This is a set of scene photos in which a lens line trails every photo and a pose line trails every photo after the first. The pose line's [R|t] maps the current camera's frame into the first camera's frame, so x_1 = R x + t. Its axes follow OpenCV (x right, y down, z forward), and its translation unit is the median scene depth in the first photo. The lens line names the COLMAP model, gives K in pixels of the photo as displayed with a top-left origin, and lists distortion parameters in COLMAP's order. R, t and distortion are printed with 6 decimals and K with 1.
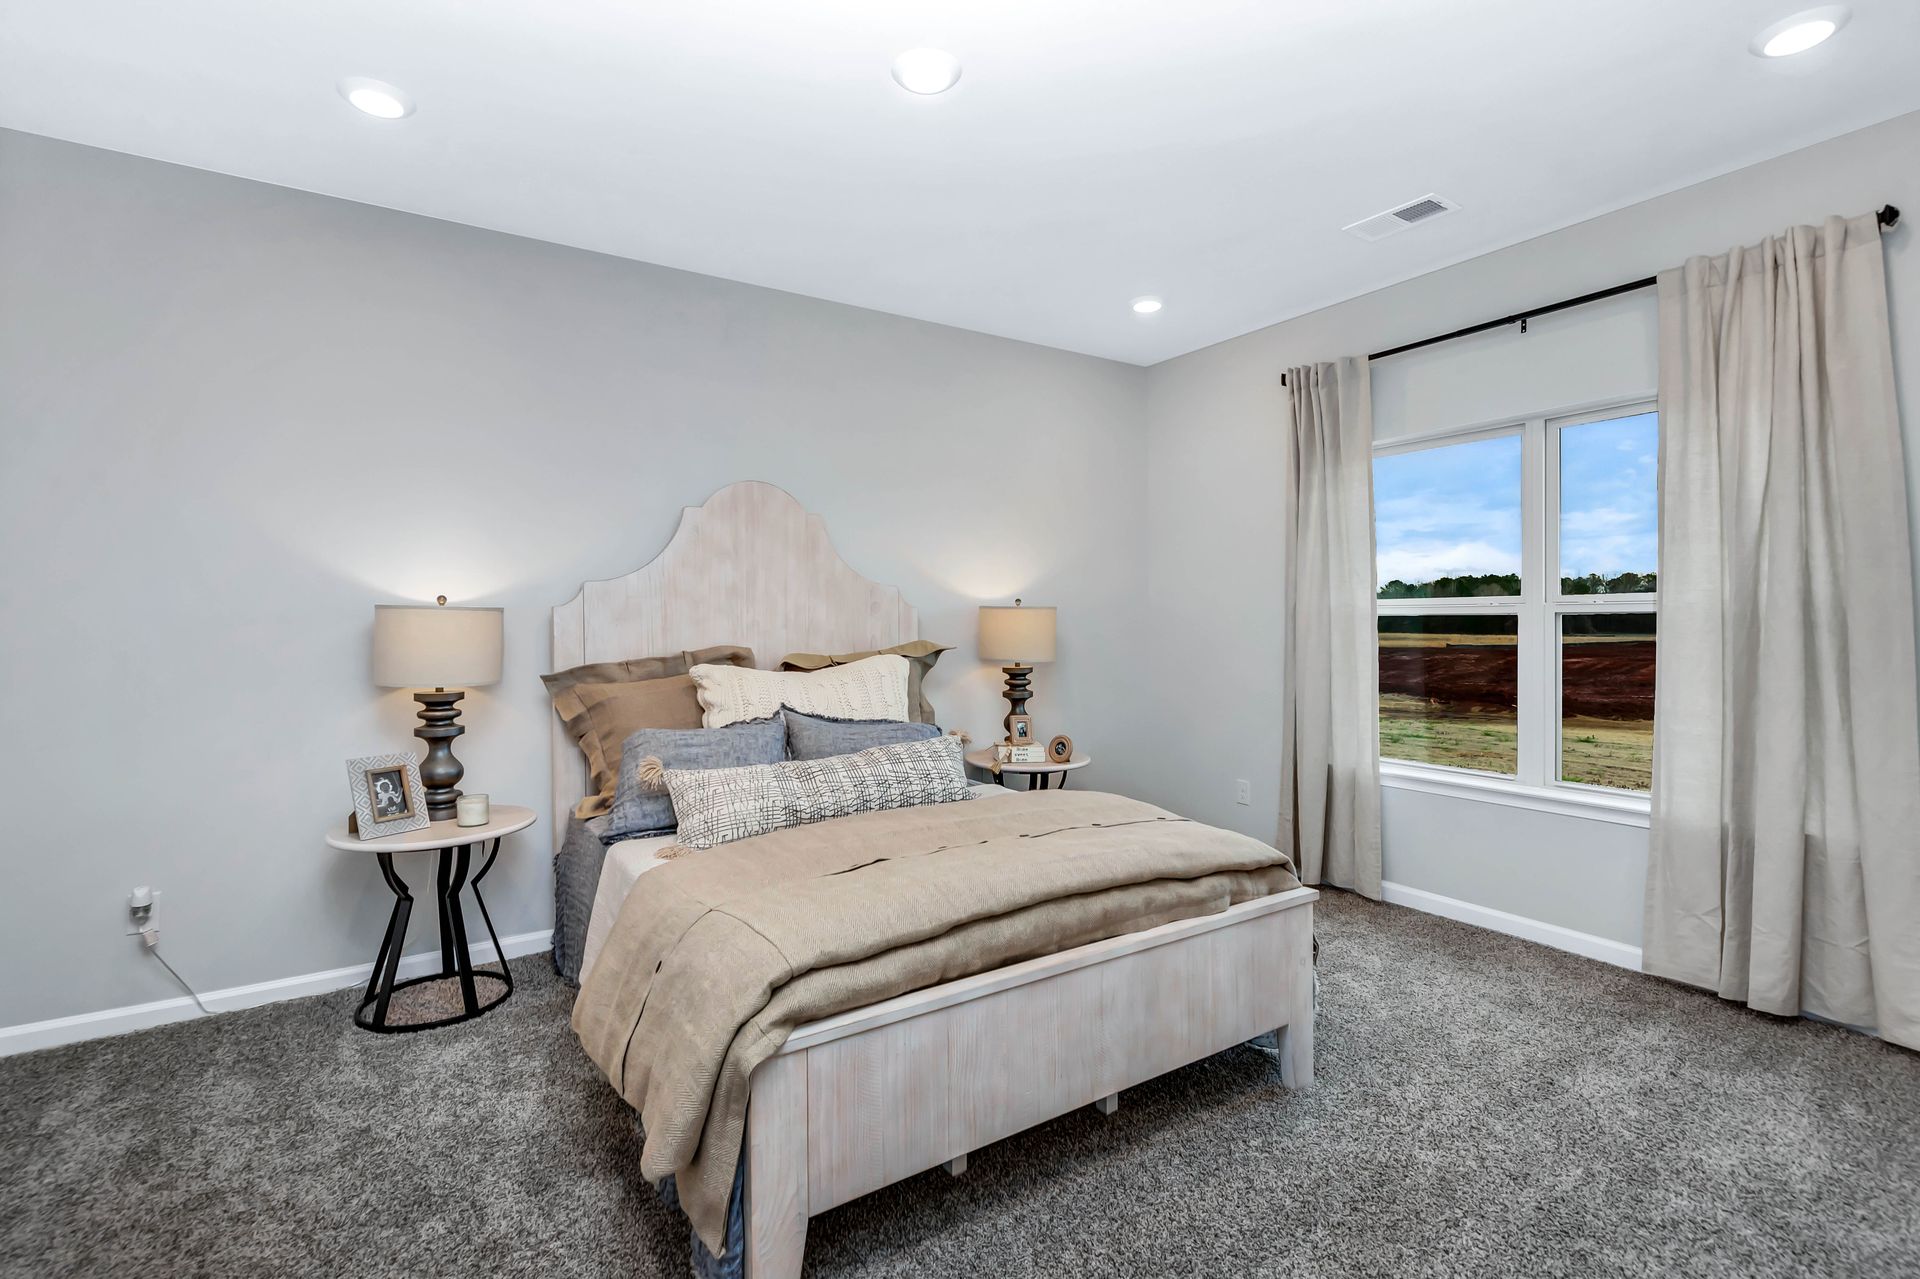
lens RADIAL K [[873.0, 0, 960.0], [0, 873.0, 639.5], [0, 0, 1]] dist [-0.000750, 0.000158]
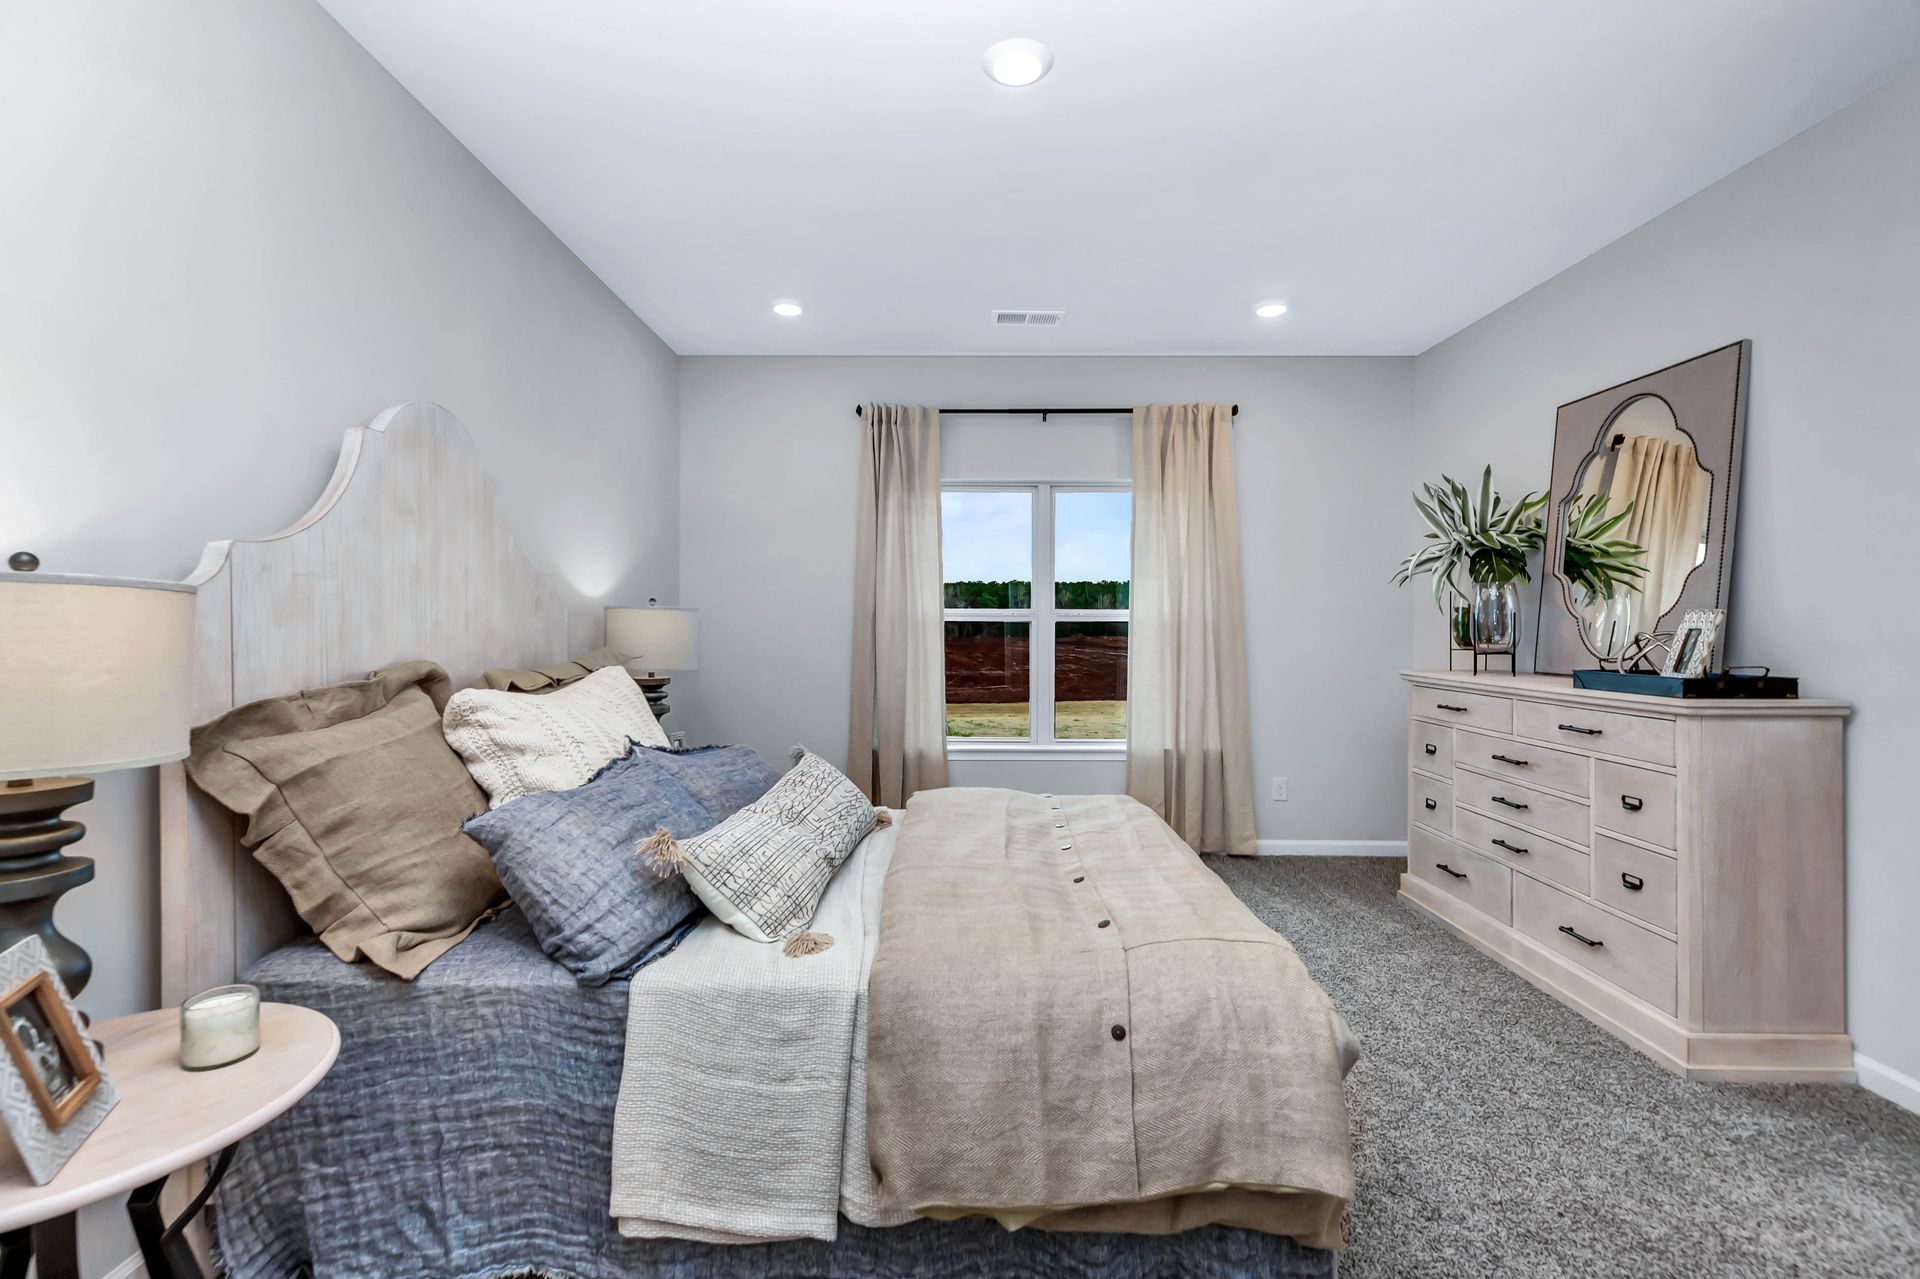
lens RADIAL K [[873.0, 0, 960.0], [0, 873.0, 639.5], [0, 0, 1]] dist [-0.000750, 0.000158]
pose [[0.549229, -0.007031, 0.835642, -0.626790], [0.011533, 0.999933, 0.000833, -0.004265], [-0.835592, 0.009180, 0.549274, 0.358670]]
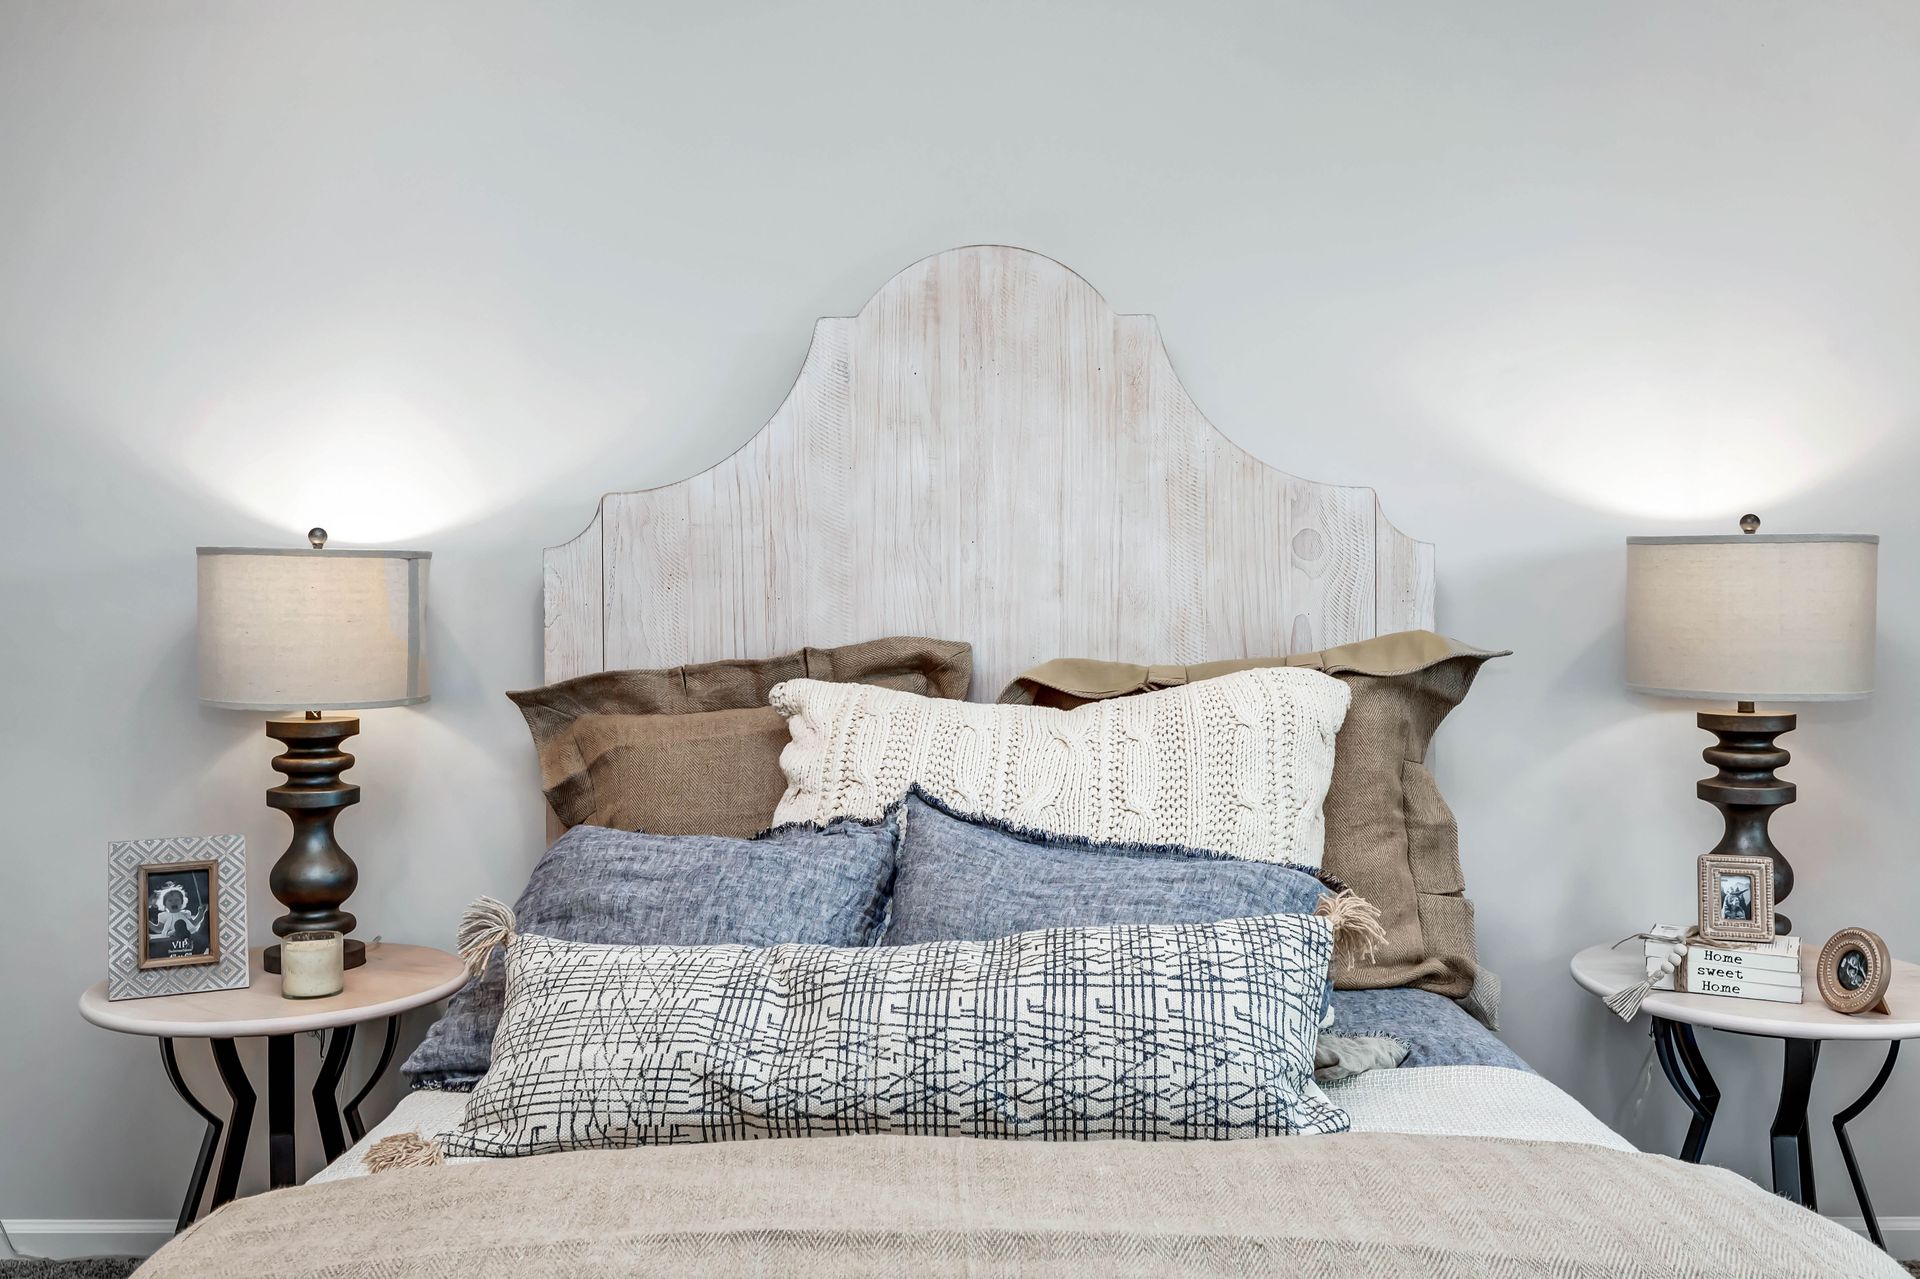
lens RADIAL K [[1612.1, 0, 960.0], [0, 1612.1, 639.5], [0, 0, 1]] dist [-0.005065, -0.005767]
pose [[0.832245, 0.015852, -0.554181, 0.208001], [-0.012531, 0.999874, 0.009783, 0.000052], [0.554266, -0.001198, 0.832339, 0.387941]]
